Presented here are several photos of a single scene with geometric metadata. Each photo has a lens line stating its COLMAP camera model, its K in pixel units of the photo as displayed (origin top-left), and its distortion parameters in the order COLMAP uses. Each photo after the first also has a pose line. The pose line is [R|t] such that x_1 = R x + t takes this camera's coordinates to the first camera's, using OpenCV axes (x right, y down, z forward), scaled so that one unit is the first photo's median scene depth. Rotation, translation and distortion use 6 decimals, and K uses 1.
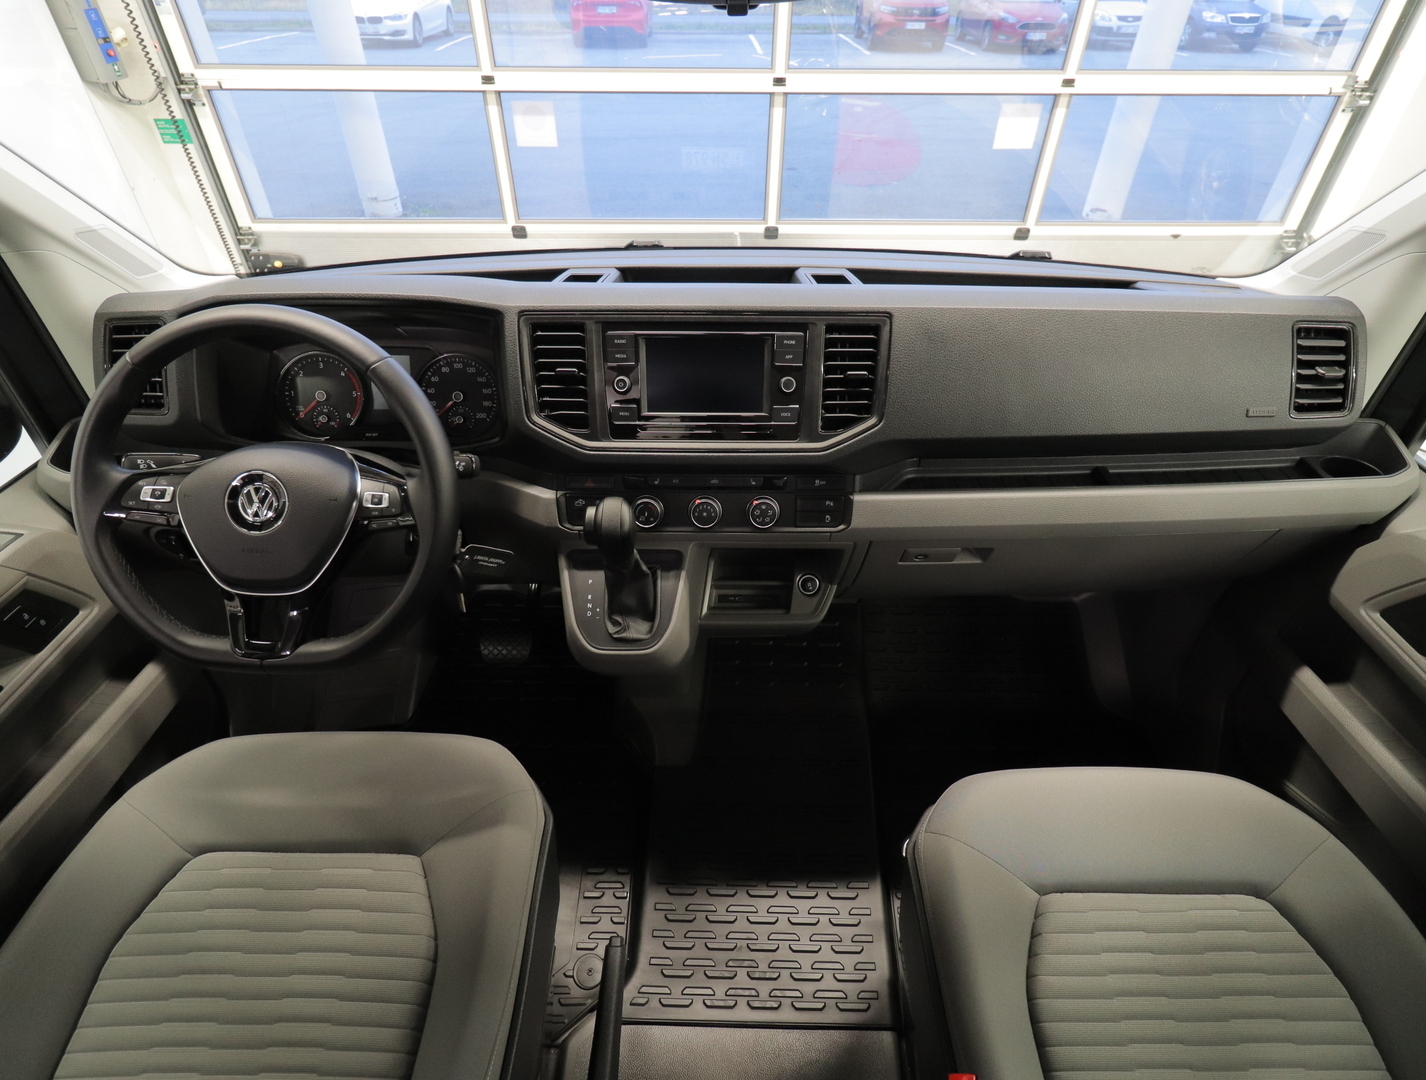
lens RADIAL K [[717.5, 0, 711.4], [0, 717.5, 540.4], [0, 0, 1]] dist [0.002726, 0.000201]
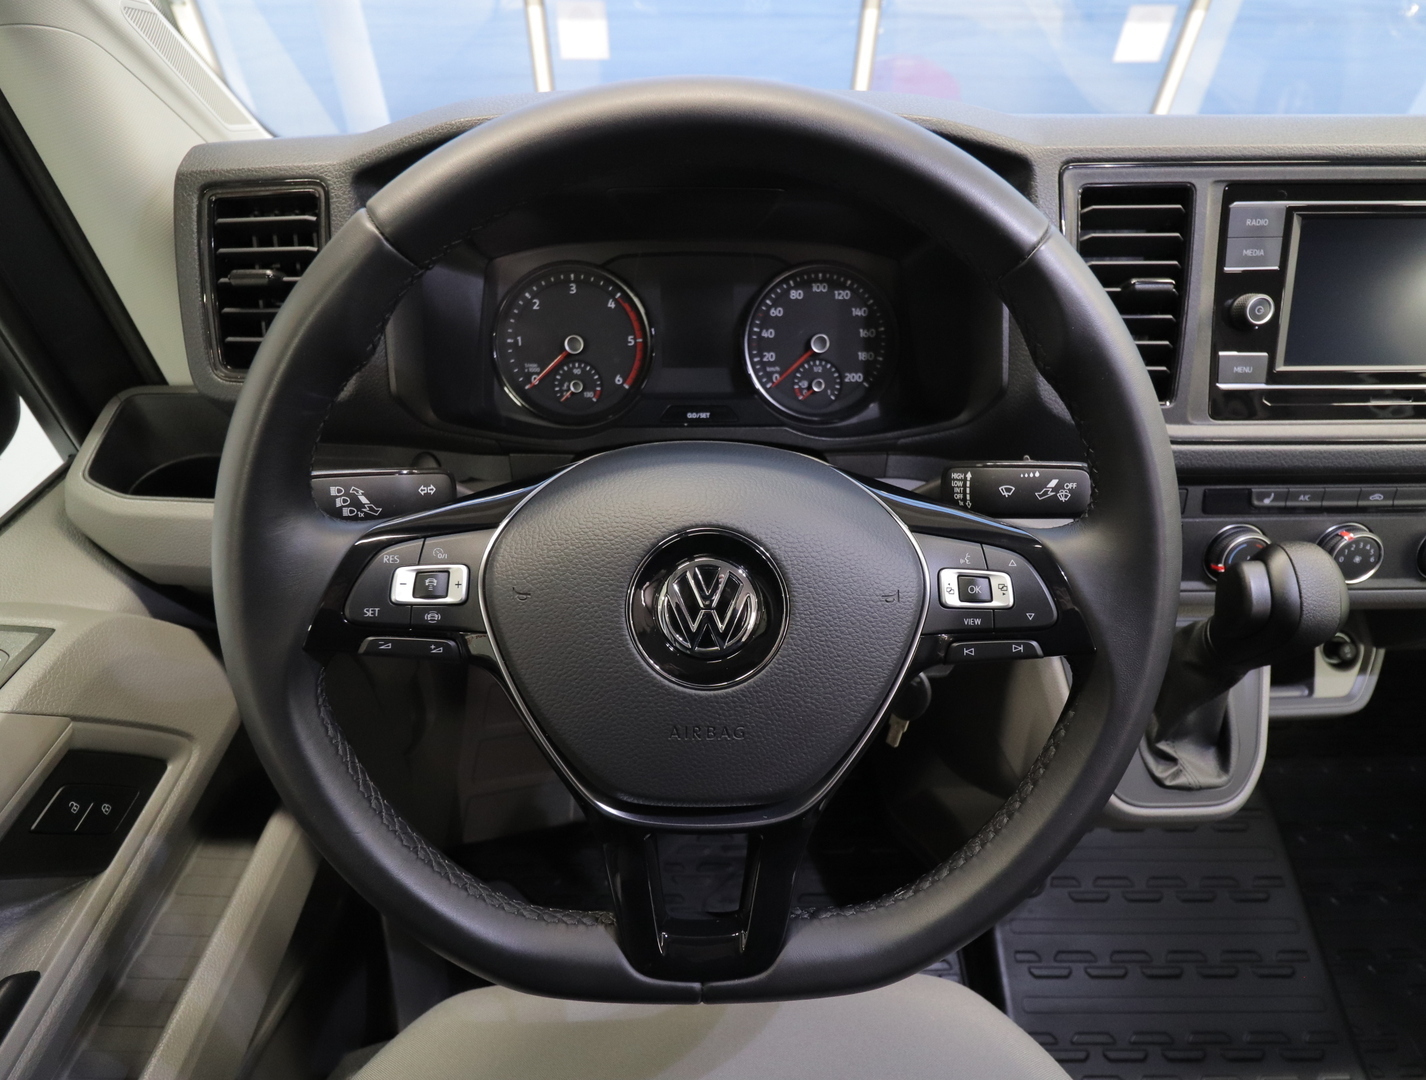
lens RADIAL K [[717.5, 0, 709.6], [0, 717.5, 539.8], [0, 0, 1]] dist [0.002726, 0.000201]
pose [[0.999494, -0.017497, 0.026567, -0.503959], [0.016136, 0.998587, 0.050638, -0.085874], [-0.027416, -0.050183, 0.998364, 0.484069]]
